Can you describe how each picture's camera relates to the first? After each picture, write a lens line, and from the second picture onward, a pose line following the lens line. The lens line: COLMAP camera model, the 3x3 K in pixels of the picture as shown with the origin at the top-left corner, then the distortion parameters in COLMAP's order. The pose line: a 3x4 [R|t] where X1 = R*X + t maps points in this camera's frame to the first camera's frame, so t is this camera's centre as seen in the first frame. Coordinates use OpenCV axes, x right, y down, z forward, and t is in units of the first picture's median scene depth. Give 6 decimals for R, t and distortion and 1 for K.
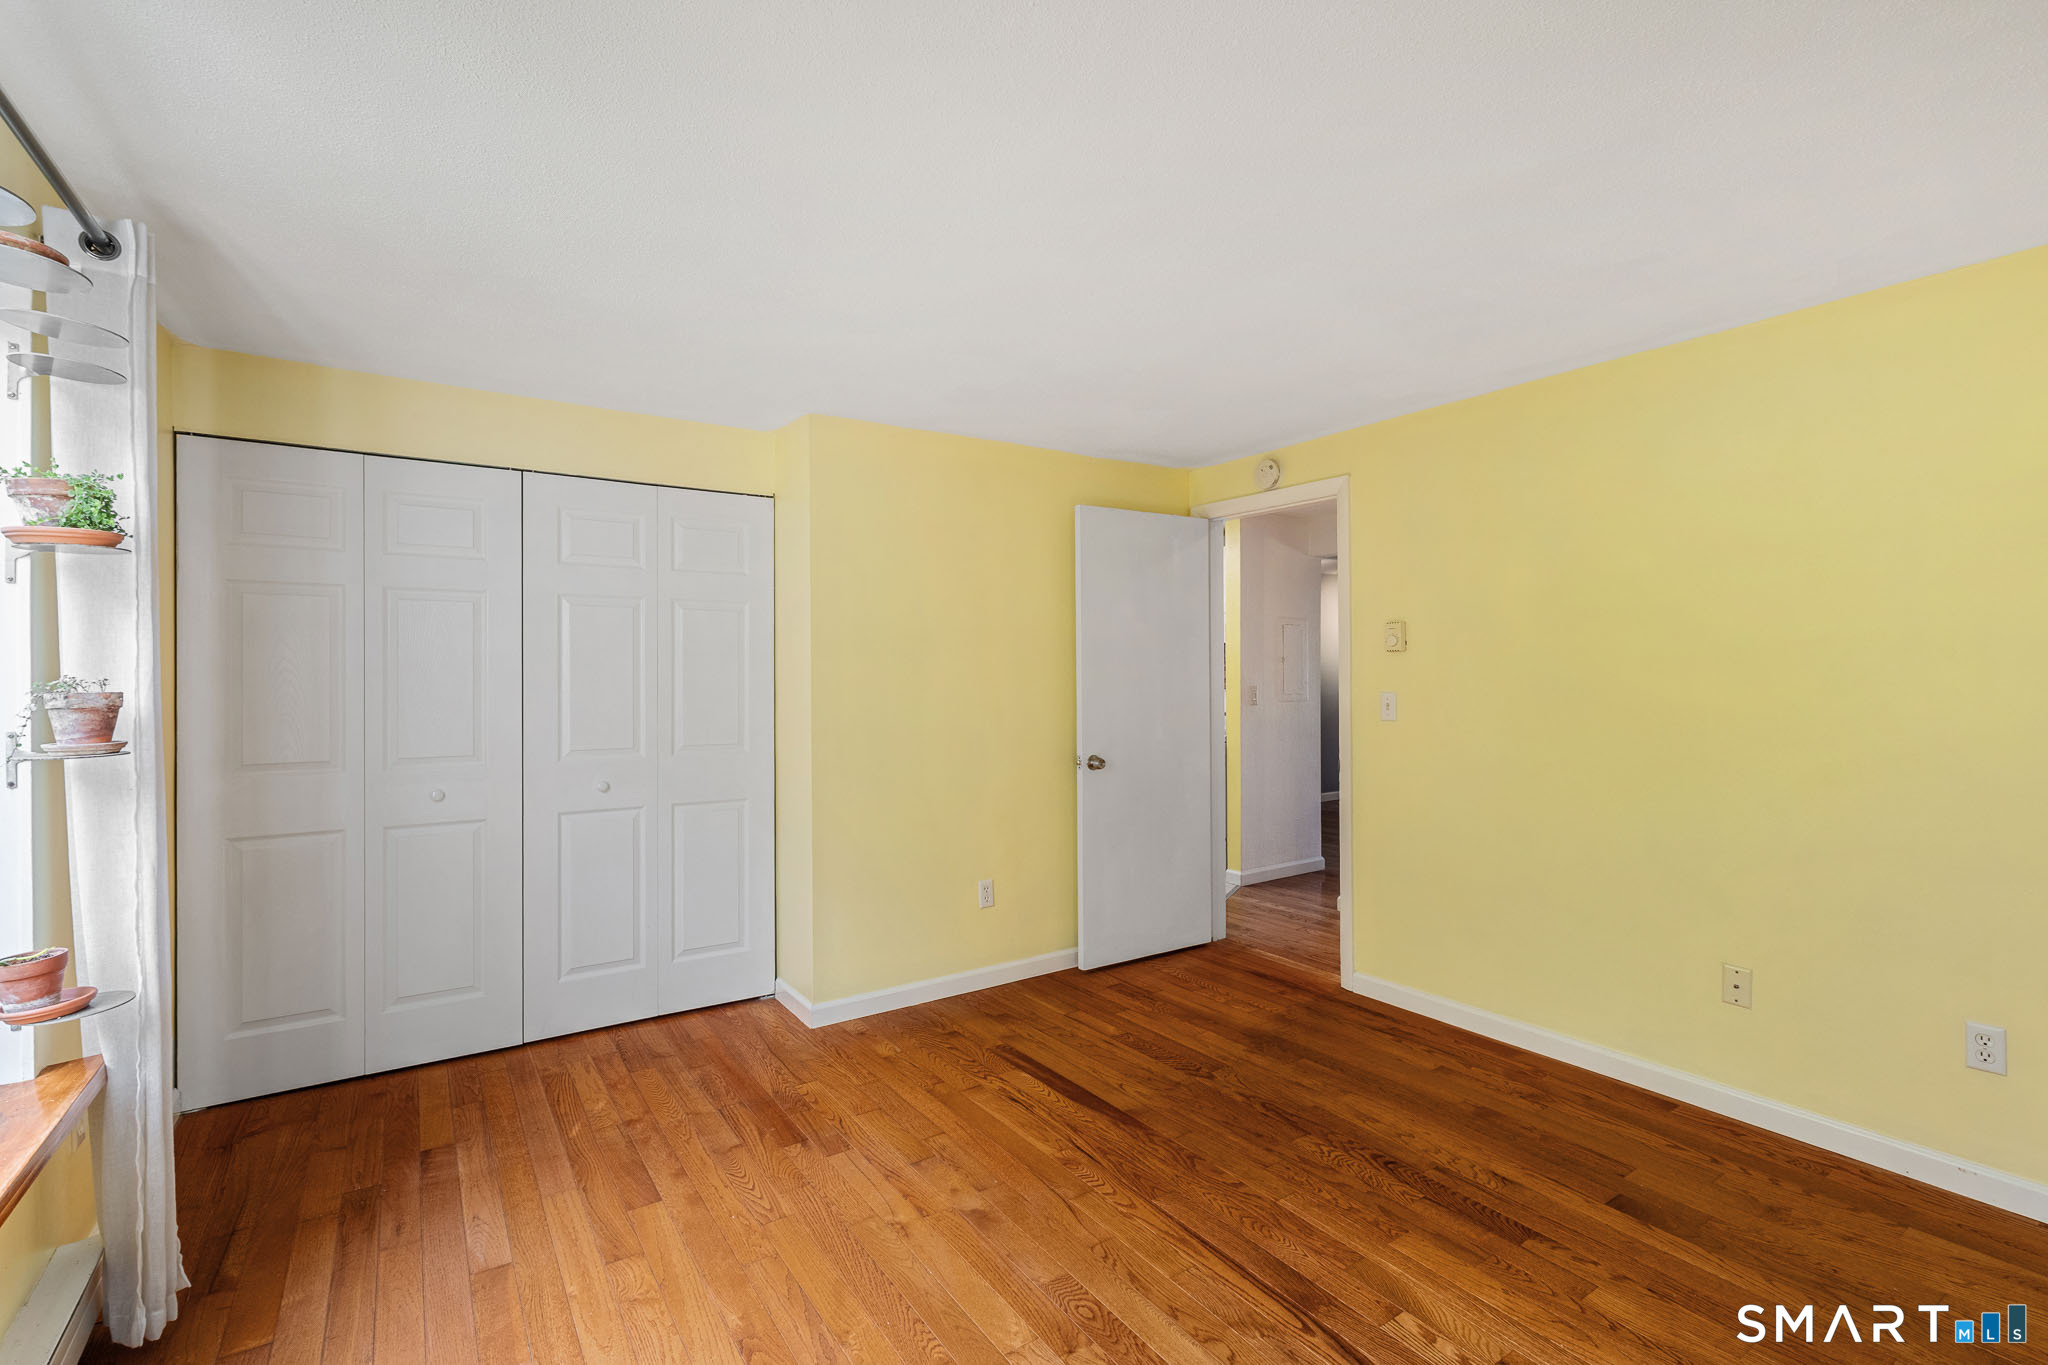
lens RADIAL K [[918.9, 0, 1021.7], [0, 918.9, 668.7], [0, 0, 1]] dist [0.001075, -0.000171]
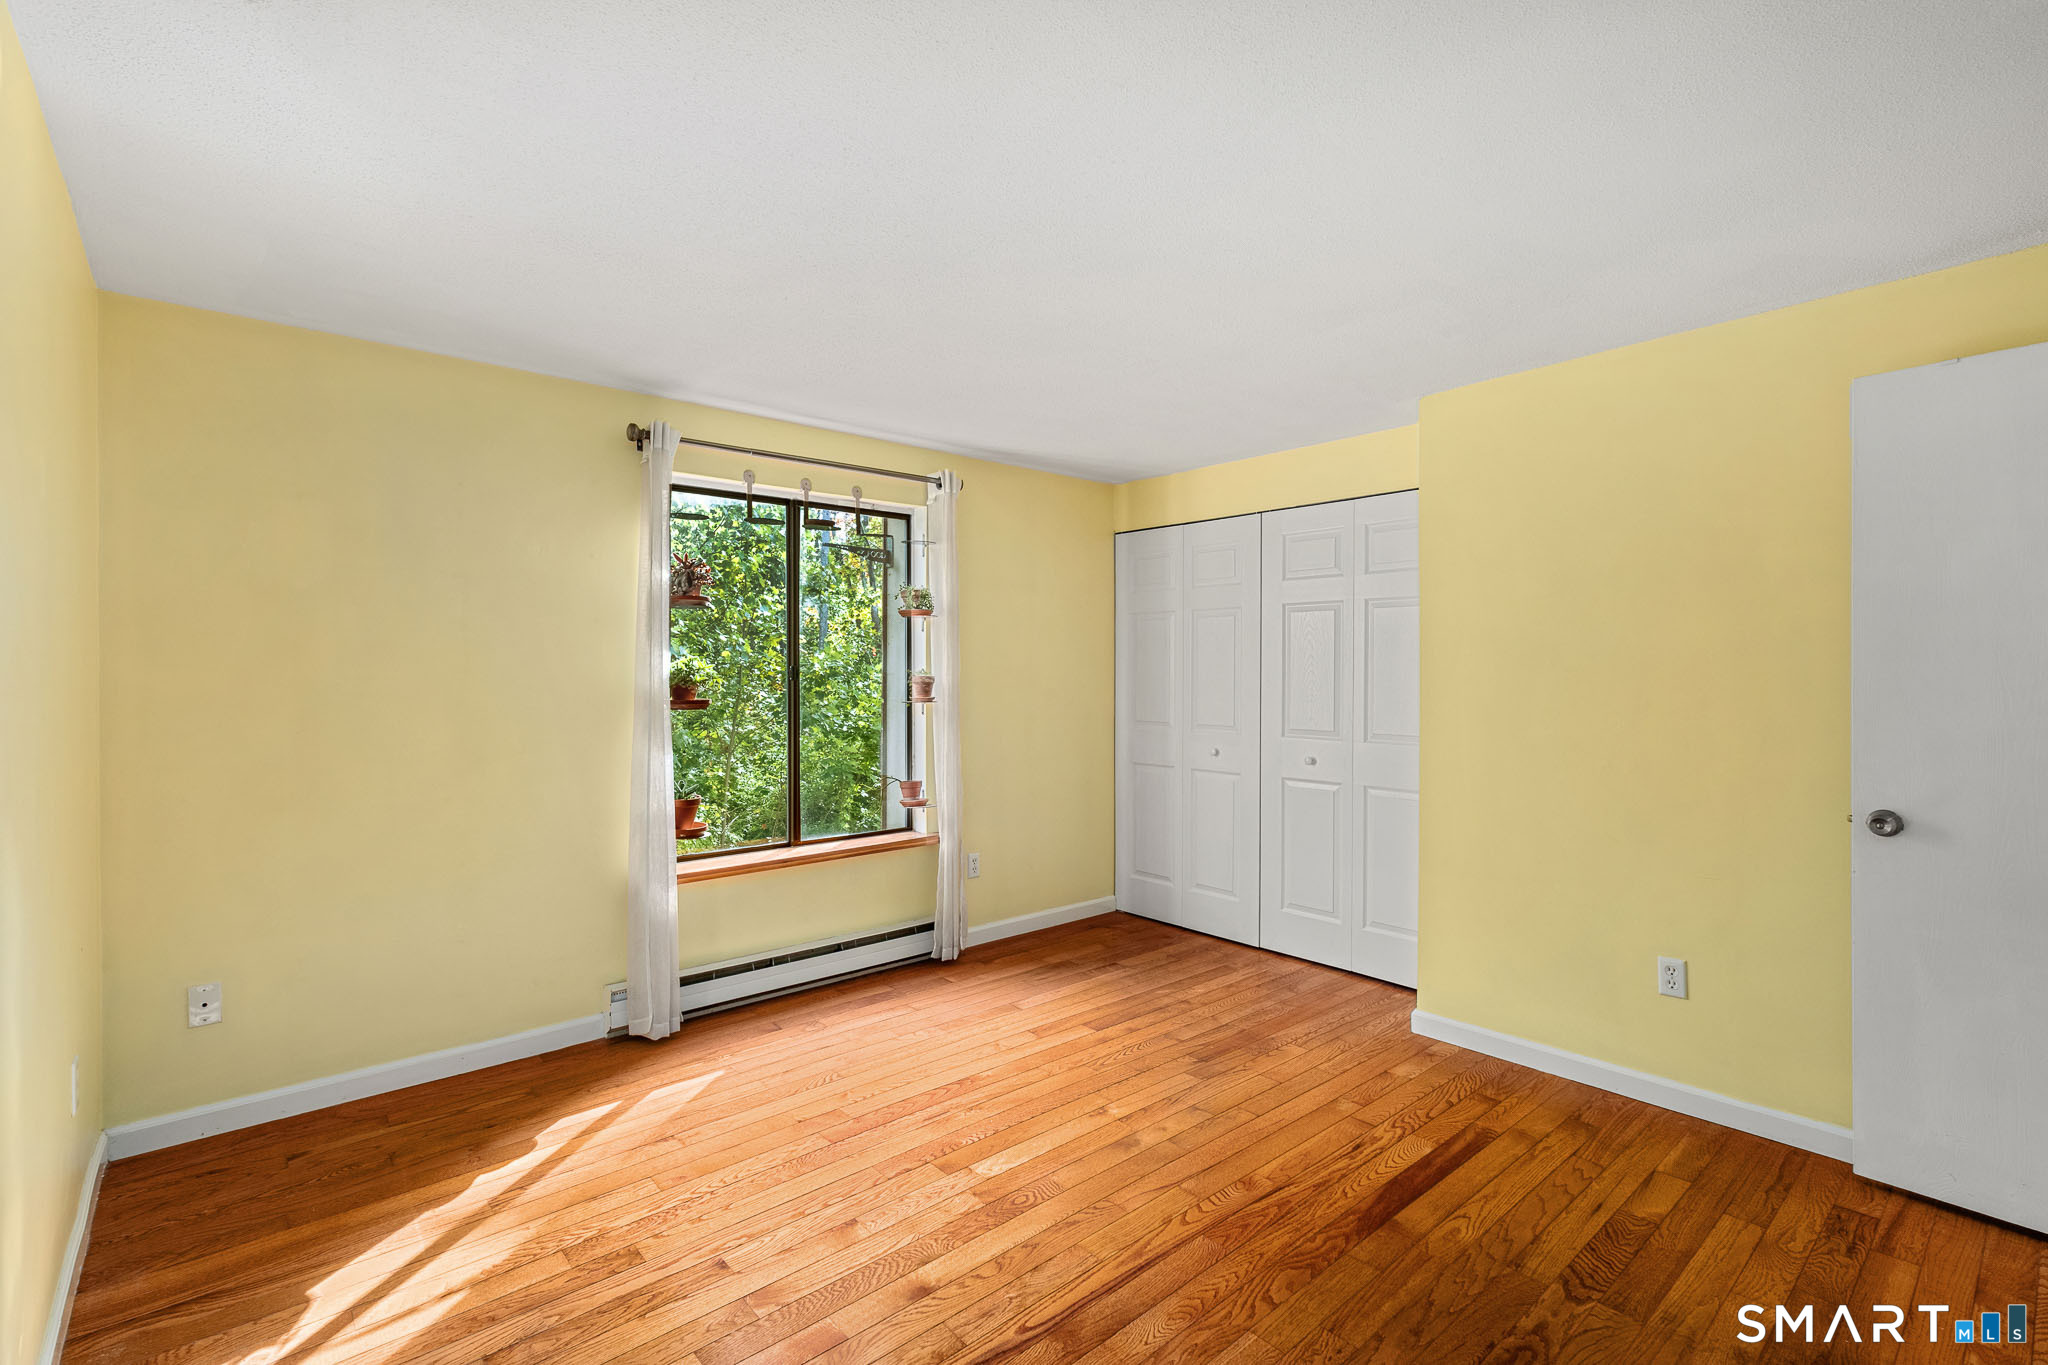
lens RADIAL K [[918.5, 0, 1006.5], [0, 918.5, 675.7], [0, 0, 1]] dist [0.002704, 0.000787]
pose [[0.112912, 0.008228, -0.993571, 0.830304], [0.006806, 0.999936, 0.009054, 0.003406], [0.993582, -0.007784, 0.112849, 0.564162]]
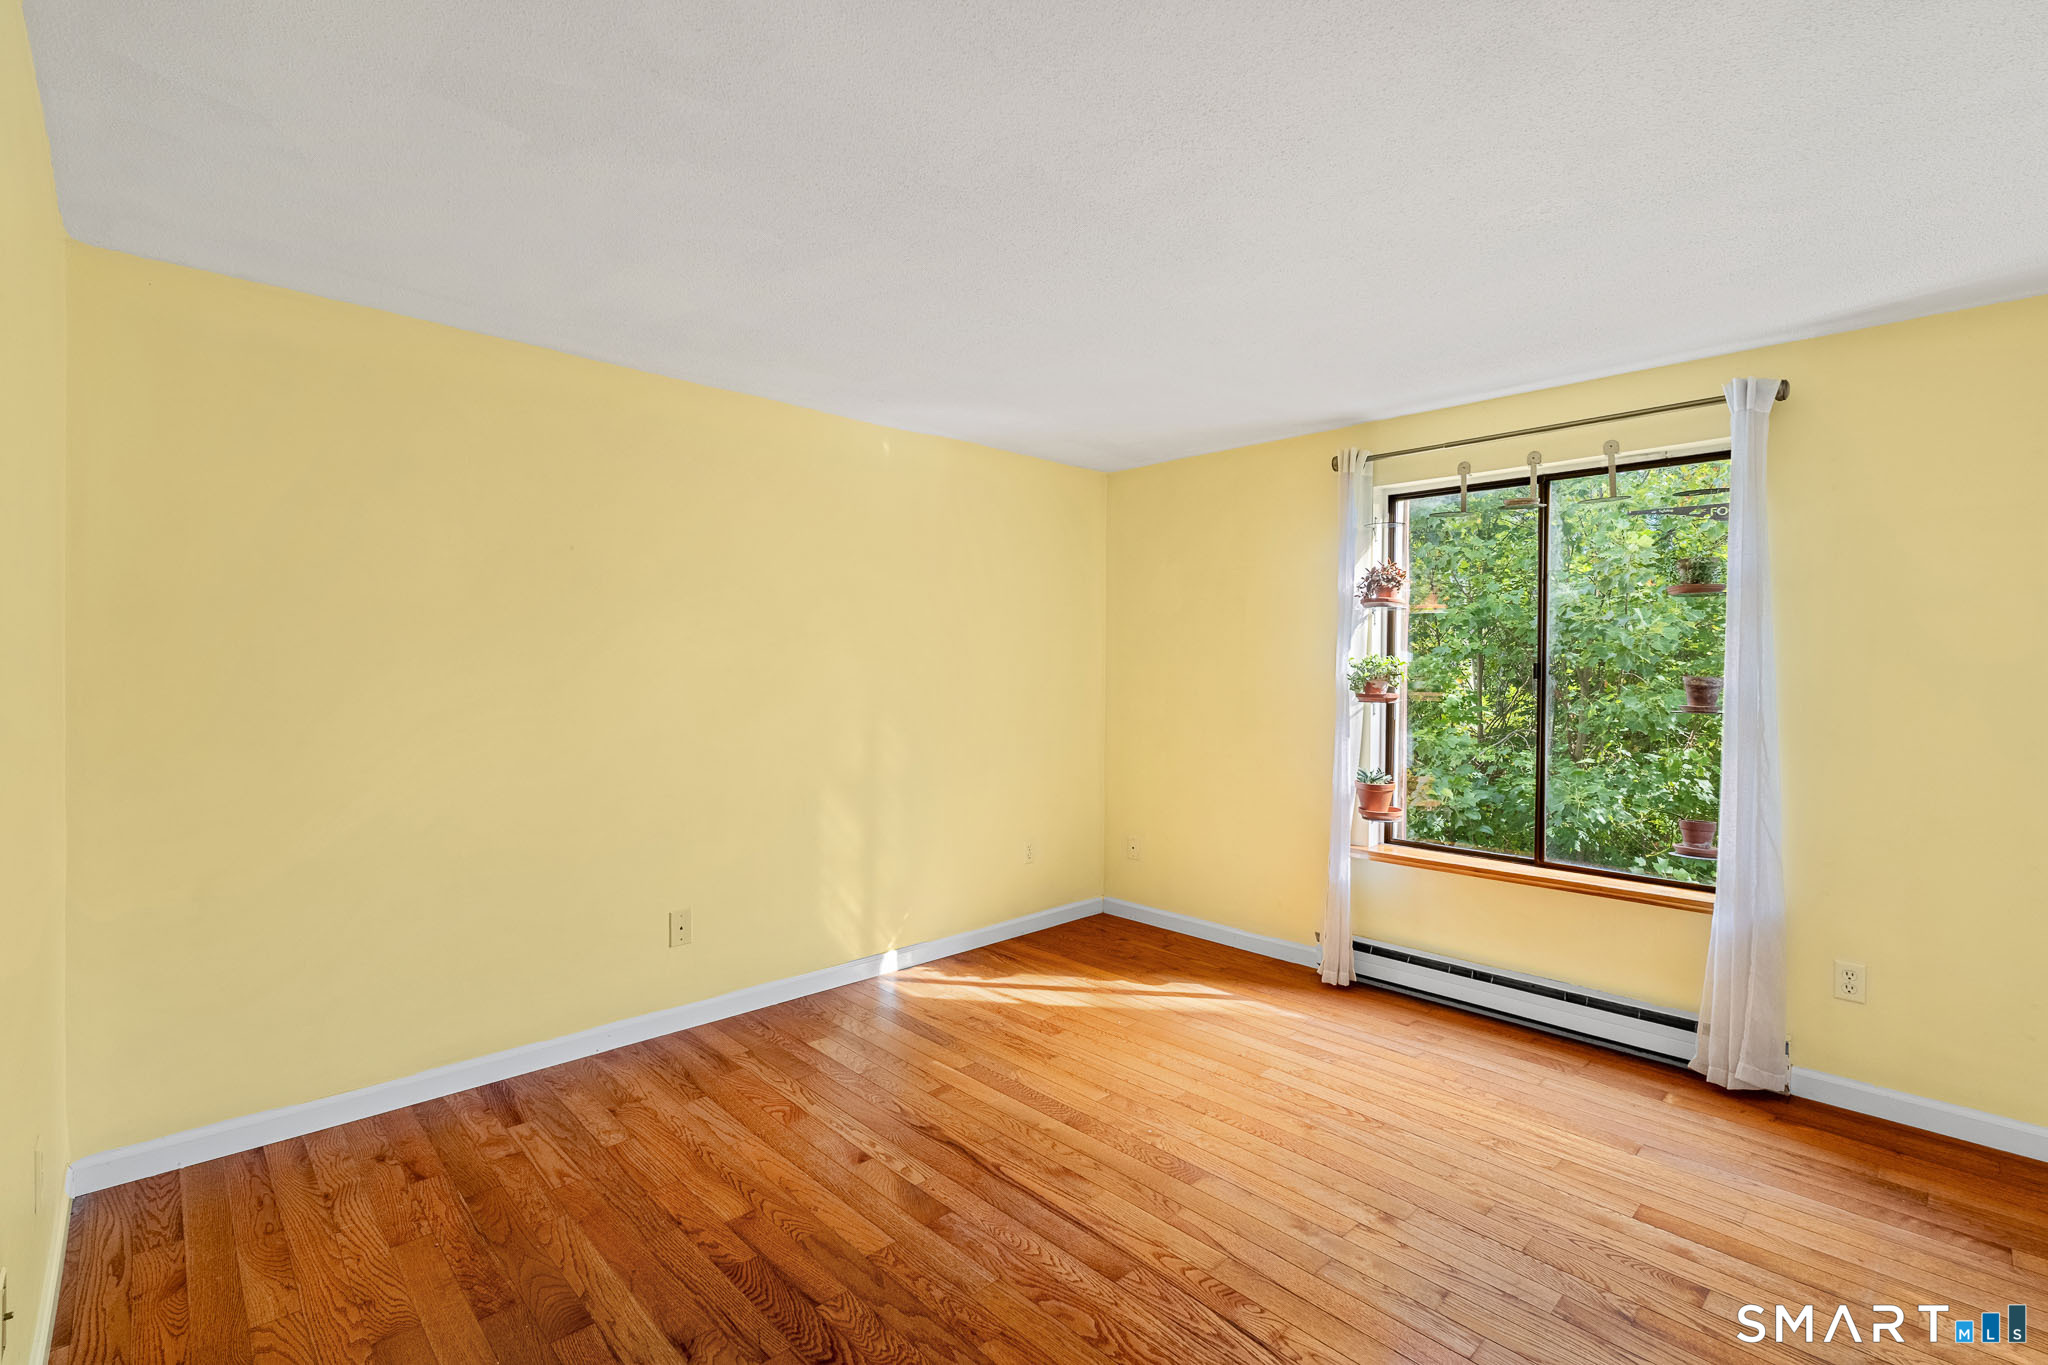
lens RADIAL K [[918.9, 0, 1021.7], [0, 918.9, 668.7], [0, 0, 1]] dist [0.001075, -0.000171]
pose [[-0.985378, -0.001105, -0.170380, 0.321709], [-0.001379, 0.999998, 0.001486, 0.005825], [0.170378, 0.001699, -0.985377, 1.480053]]
